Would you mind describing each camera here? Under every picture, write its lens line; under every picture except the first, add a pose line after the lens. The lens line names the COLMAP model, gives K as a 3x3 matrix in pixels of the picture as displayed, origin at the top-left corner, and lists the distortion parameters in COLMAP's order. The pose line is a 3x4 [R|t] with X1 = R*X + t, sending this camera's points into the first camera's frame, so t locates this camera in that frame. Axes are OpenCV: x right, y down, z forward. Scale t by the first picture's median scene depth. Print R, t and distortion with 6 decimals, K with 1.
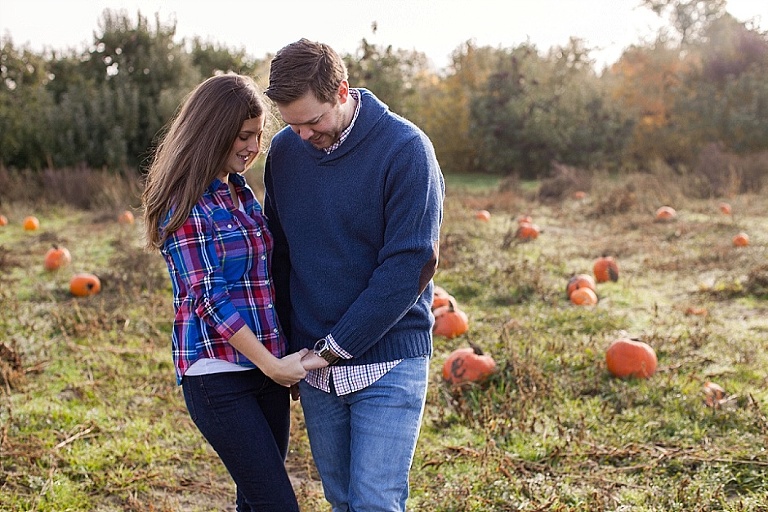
lens RADIAL K [[1128.3, 0, 384.0], [0, 1128.3, 255.6], [0, 0, 1]] dist [-0.146818, 0.000000]
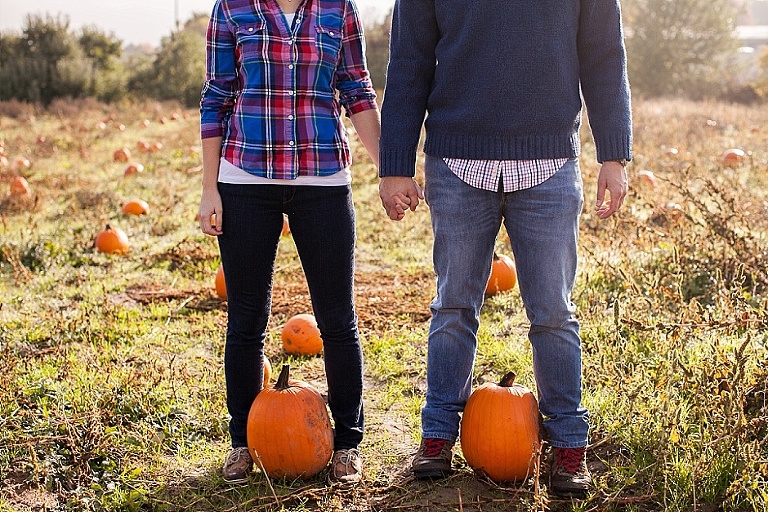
lens RADIAL K [[1128.3, 0, 385.5], [0, 1128.3, 255.5], [0, 0, 1]] dist [-0.146818, 0.000000]
pose [[0.999207, -0.008659, 0.038864, 0.263358], [0.006926, 0.998986, 0.044484, 0.094665], [-0.039210, -0.044179, 0.998254, -0.851526]]
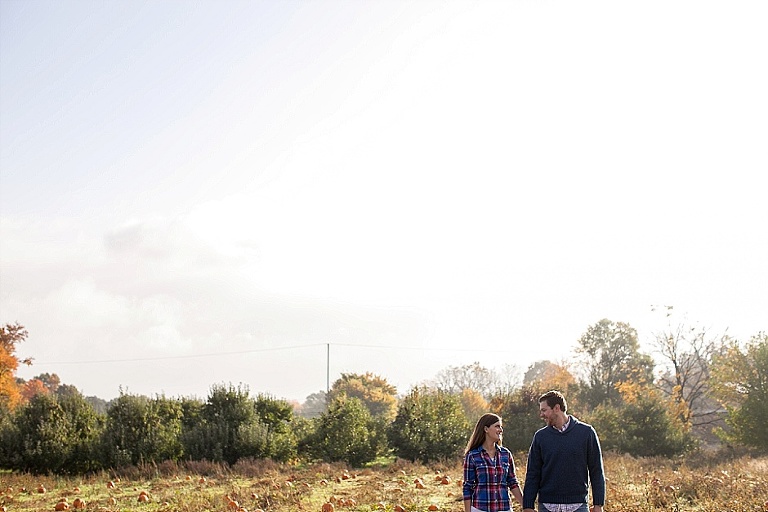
lens RADIAL K [[1128.3, 0, 386.2], [0, 1128.3, 255.4], [0, 0, 1]] dist [-0.146818, 0.000000]
pose [[0.996398, -0.024798, -0.081098, 0.255345], [0.002321, 0.963908, -0.266225, 0.107645], [0.084773, 0.265077, 0.960493, -1.090706]]
